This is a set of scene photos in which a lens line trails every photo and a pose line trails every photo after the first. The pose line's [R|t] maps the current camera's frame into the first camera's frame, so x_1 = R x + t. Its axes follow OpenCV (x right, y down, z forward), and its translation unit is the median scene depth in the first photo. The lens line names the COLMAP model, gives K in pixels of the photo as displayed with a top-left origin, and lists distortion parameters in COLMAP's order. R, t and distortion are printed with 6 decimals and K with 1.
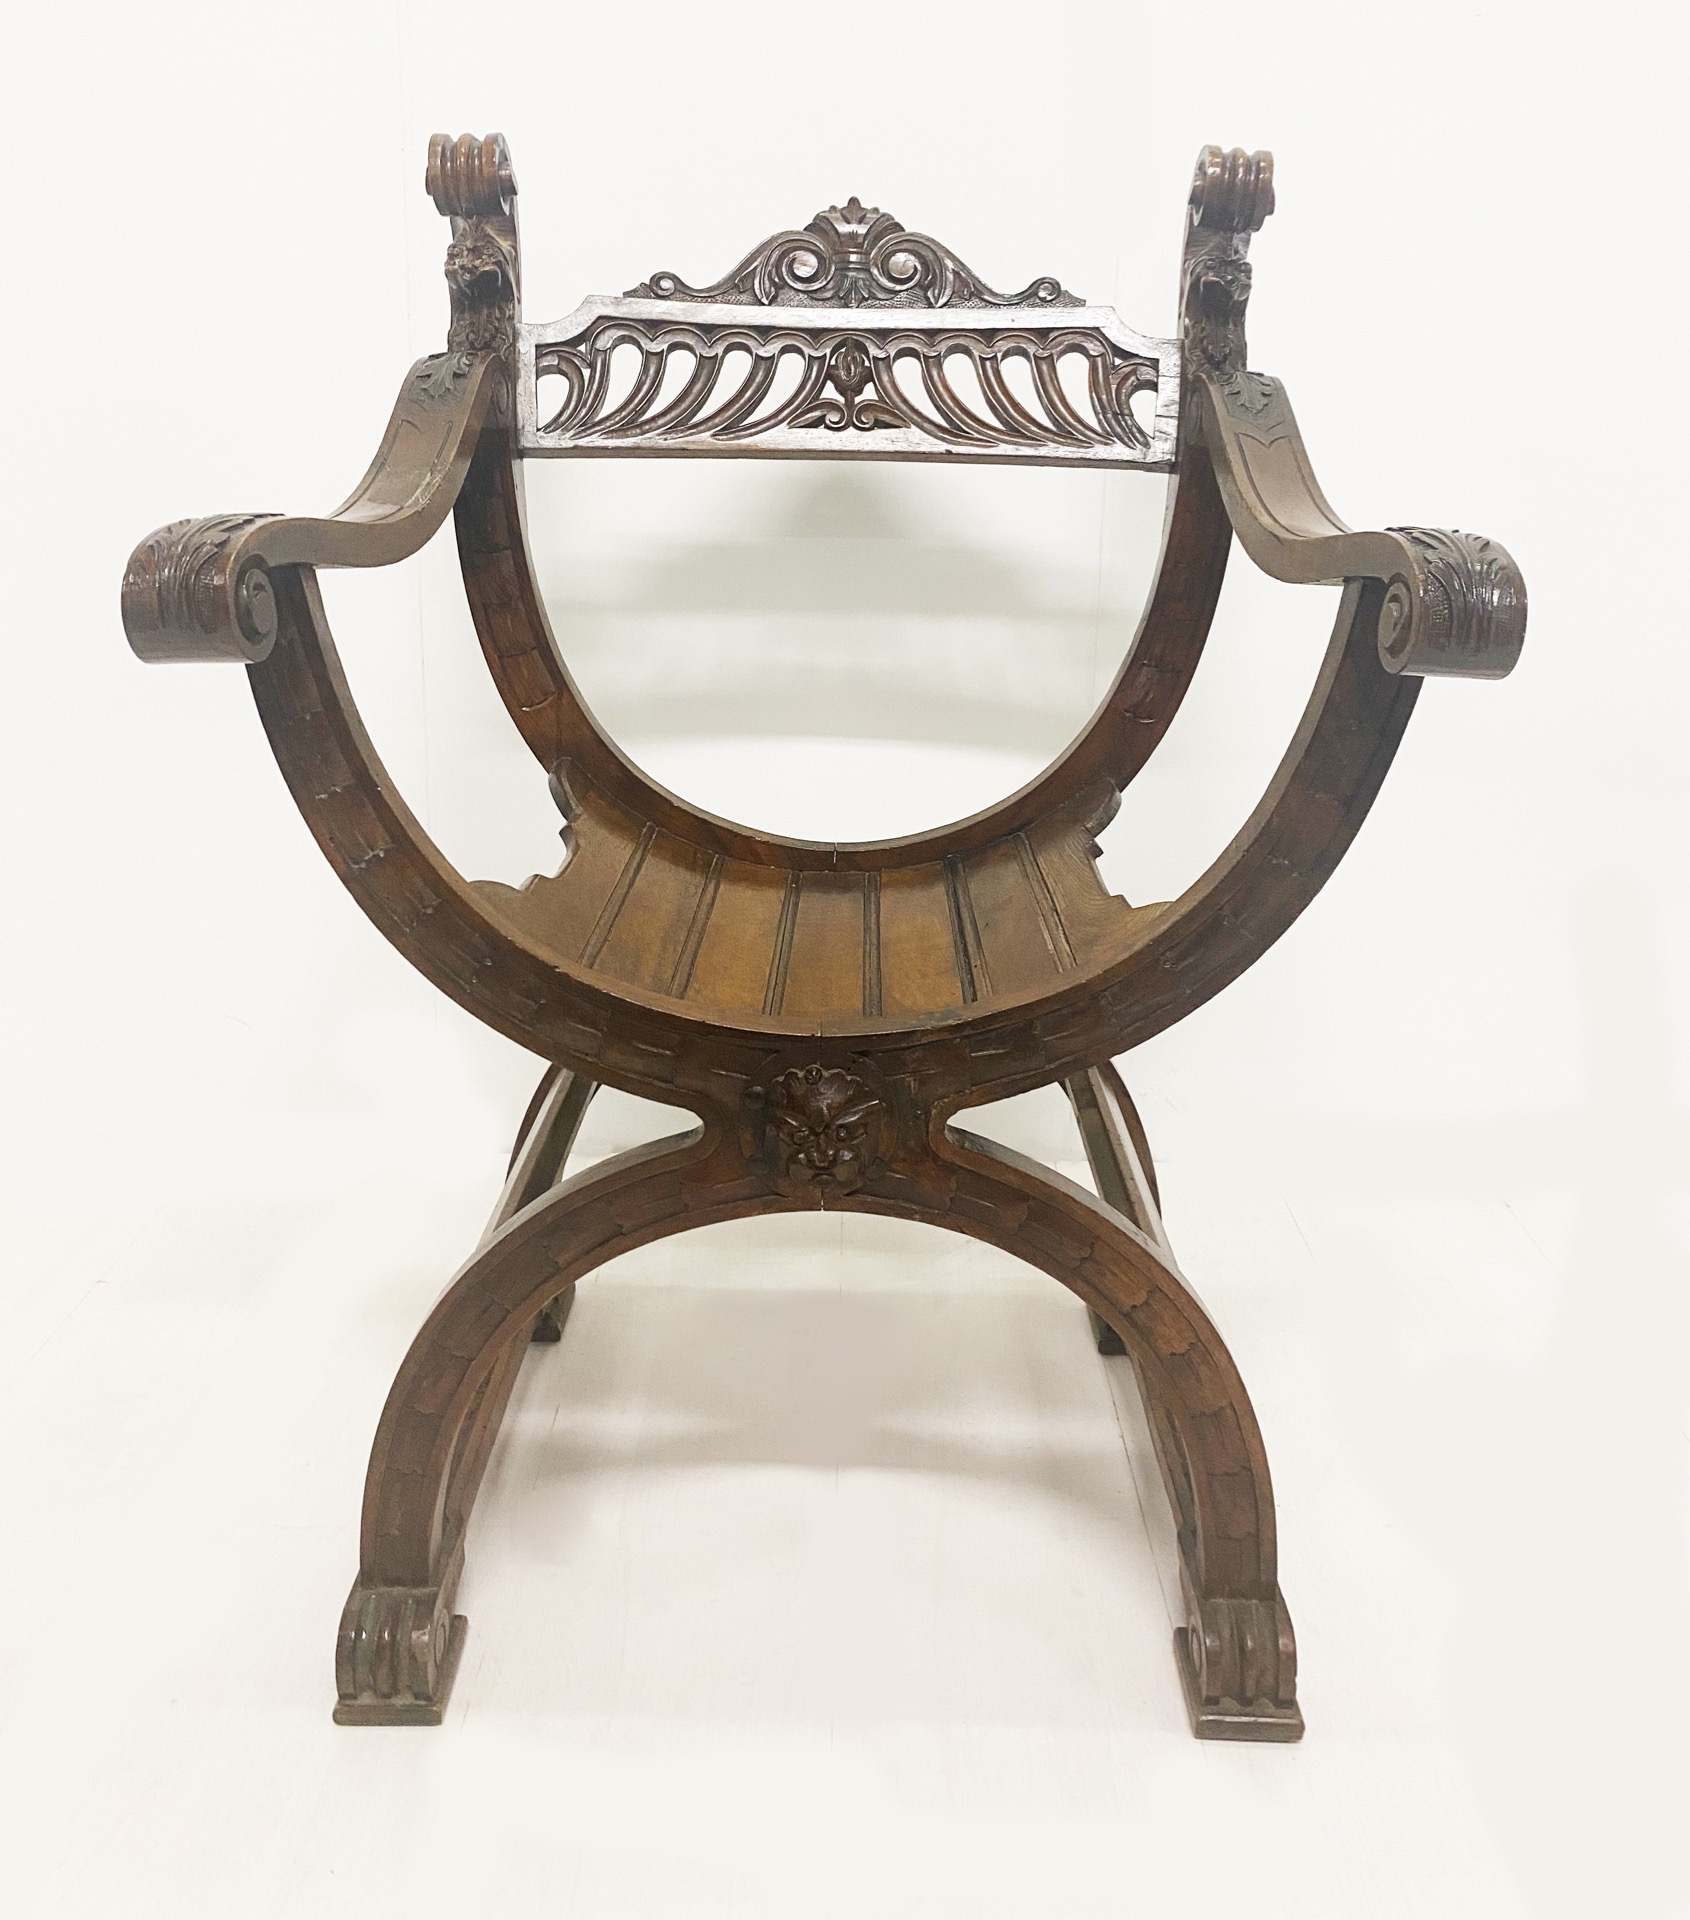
lens RADIAL K [[1722.1, 0, 843.6], [0, 1722.1, 767.5], [0, 0, 1]] dist [0.081144, -0.114840]
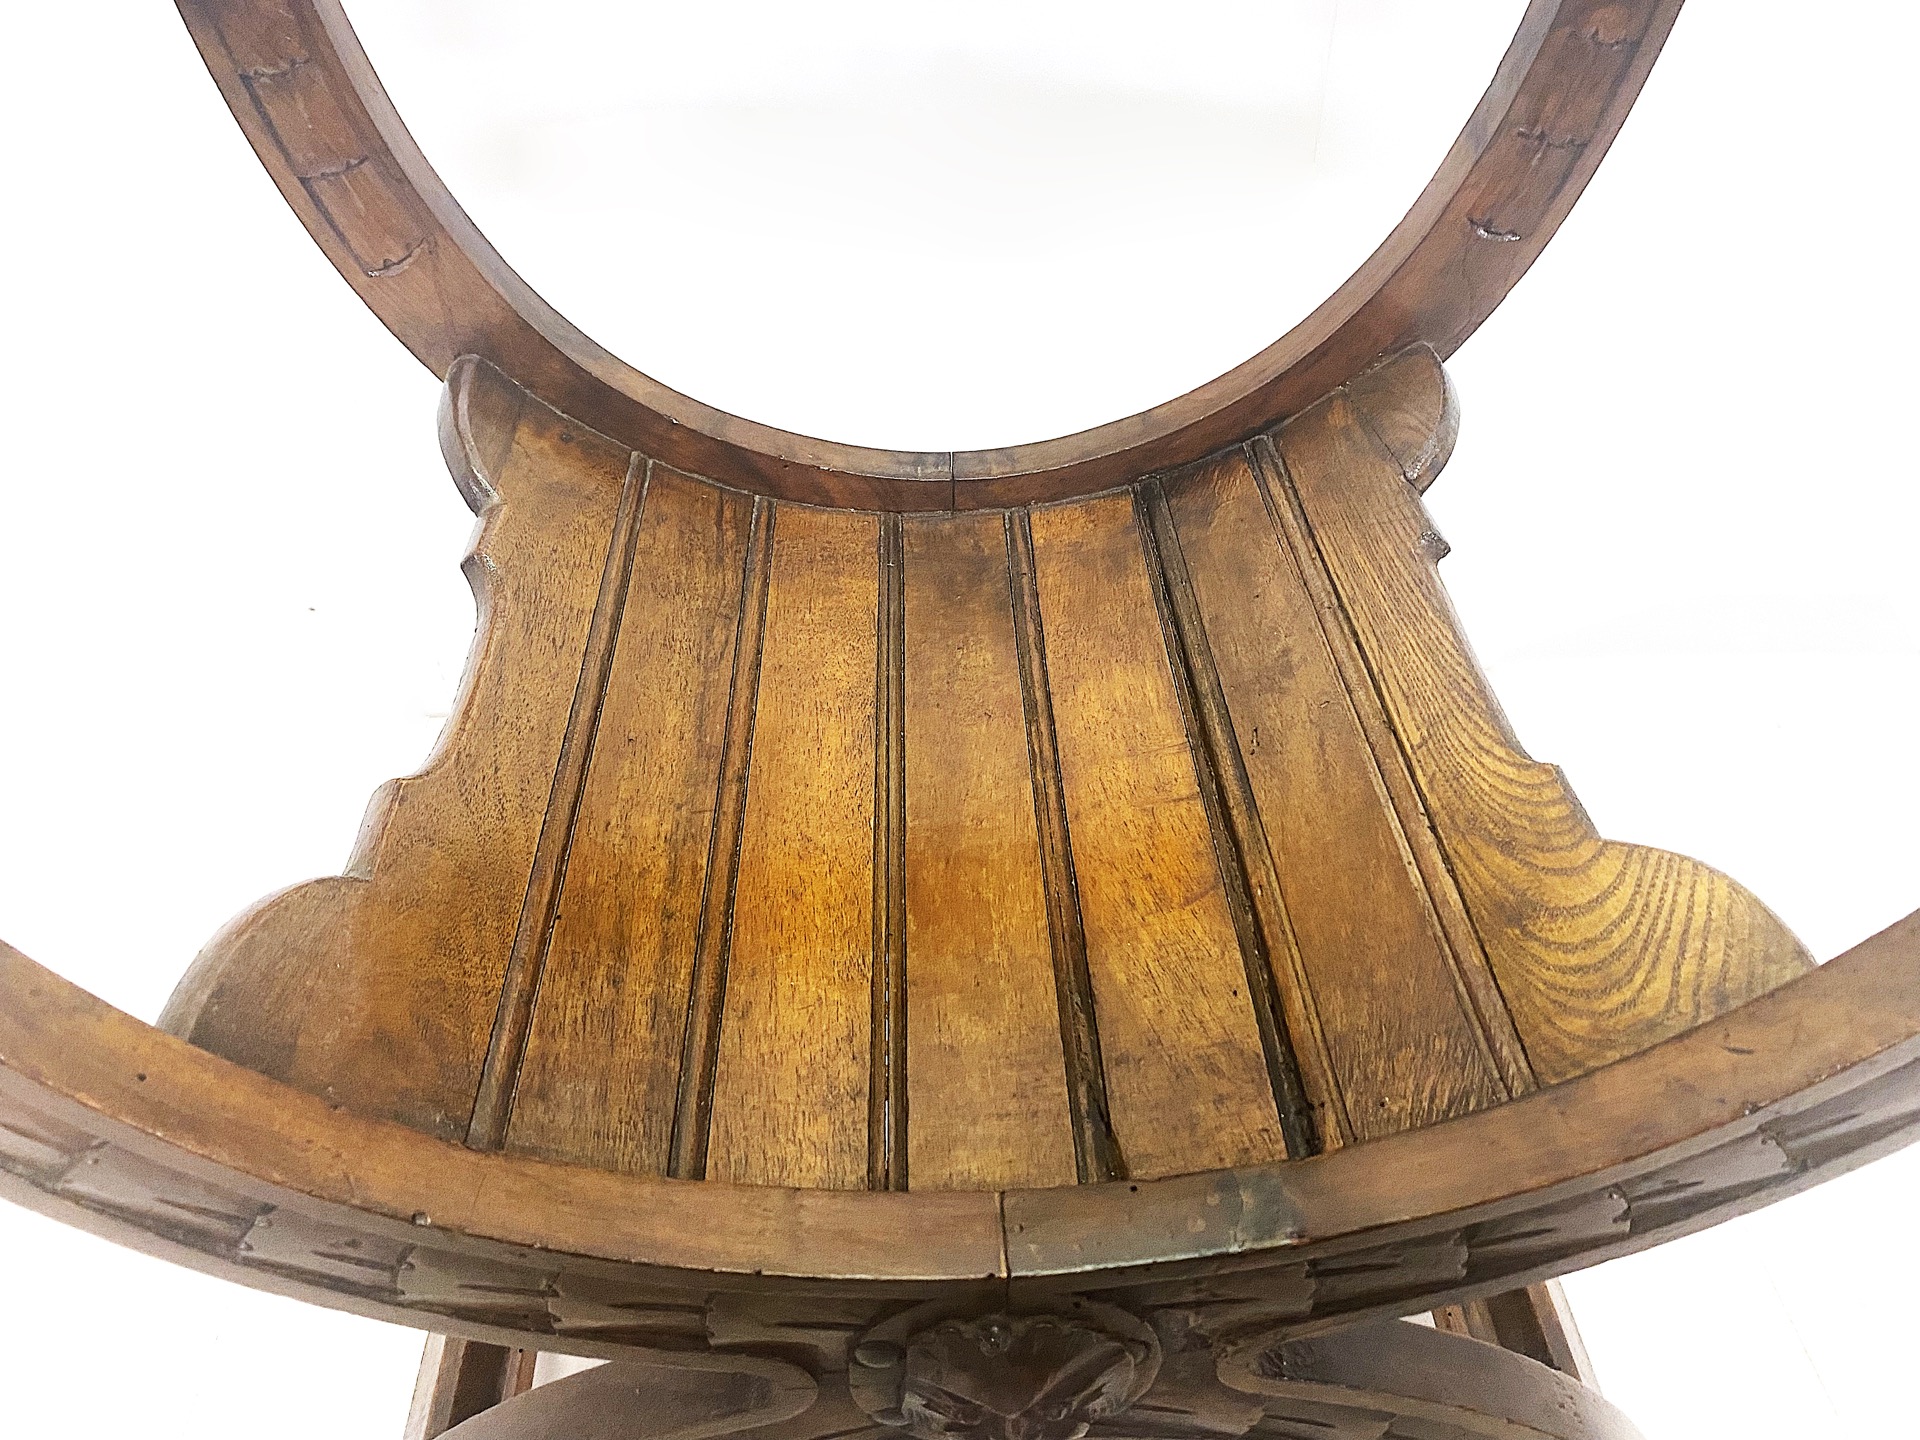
lens RADIAL K [[1482.6, 0, 946.0], [0, 1482.6, 713.9], [0, 0, 1]] dist [0.055464, -0.061448]
pose [[0.998361, -0.055454, 0.014183, -0.020898], [0.041950, 0.877447, 0.477836, -0.137705], [-0.038942, -0.476457, 0.878335, 0.548676]]
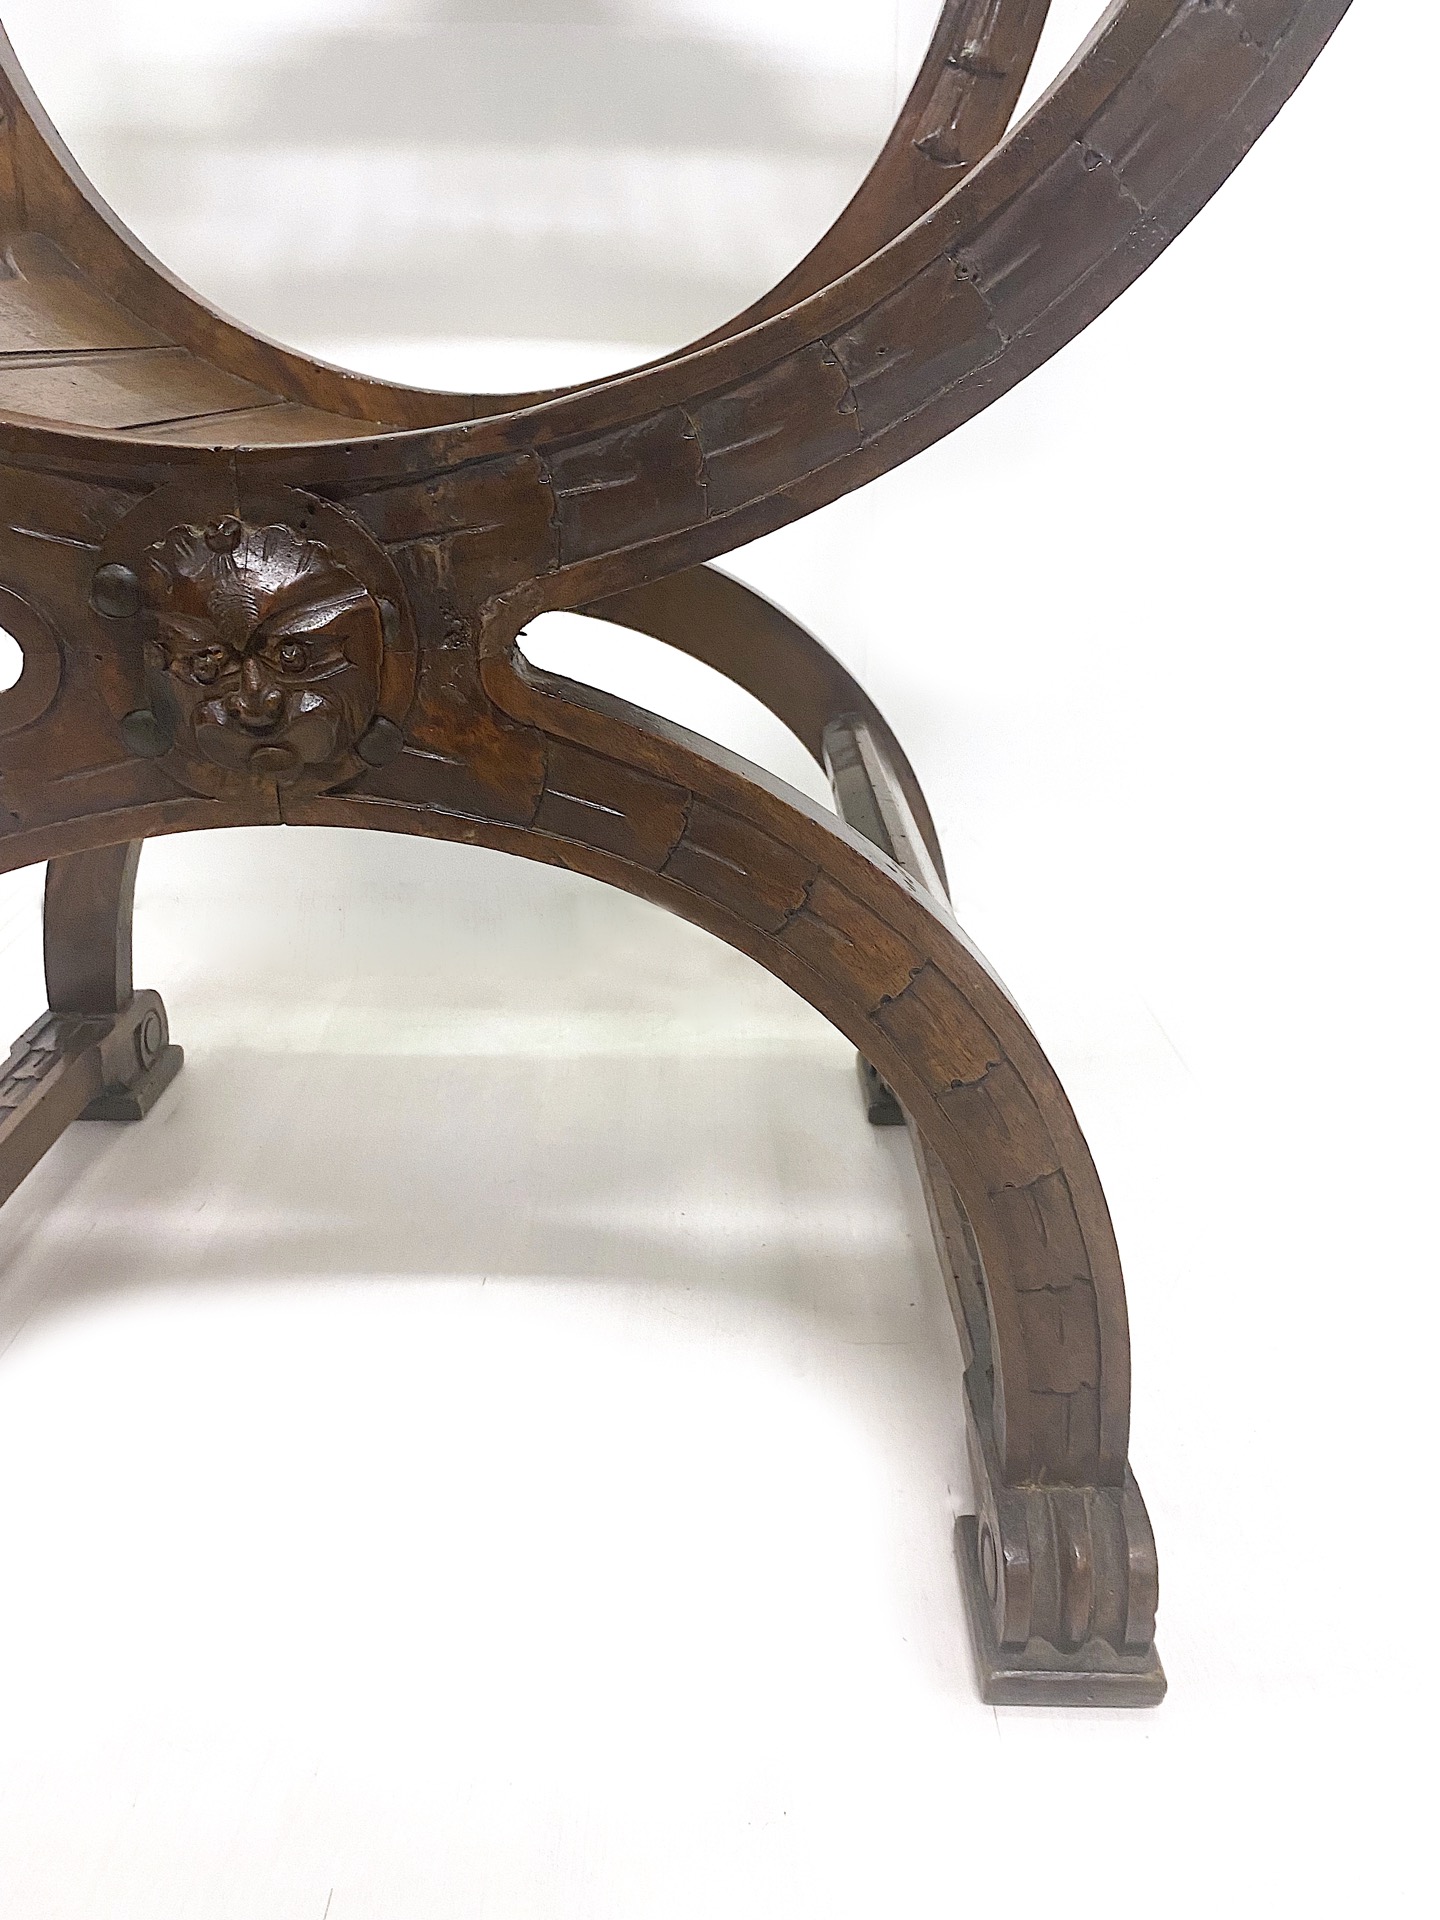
lens RADIAL K [[1482.6, 0, 715.6], [0, 1482.6, 946.9], [0, 0, 1]] dist [0.055464, -0.061448]
pose [[0.999926, -0.011255, 0.004549, 0.089128], [0.010289, 0.984610, 0.174460, 0.169489], [-0.006442, -0.174400, 0.984654, 0.437593]]
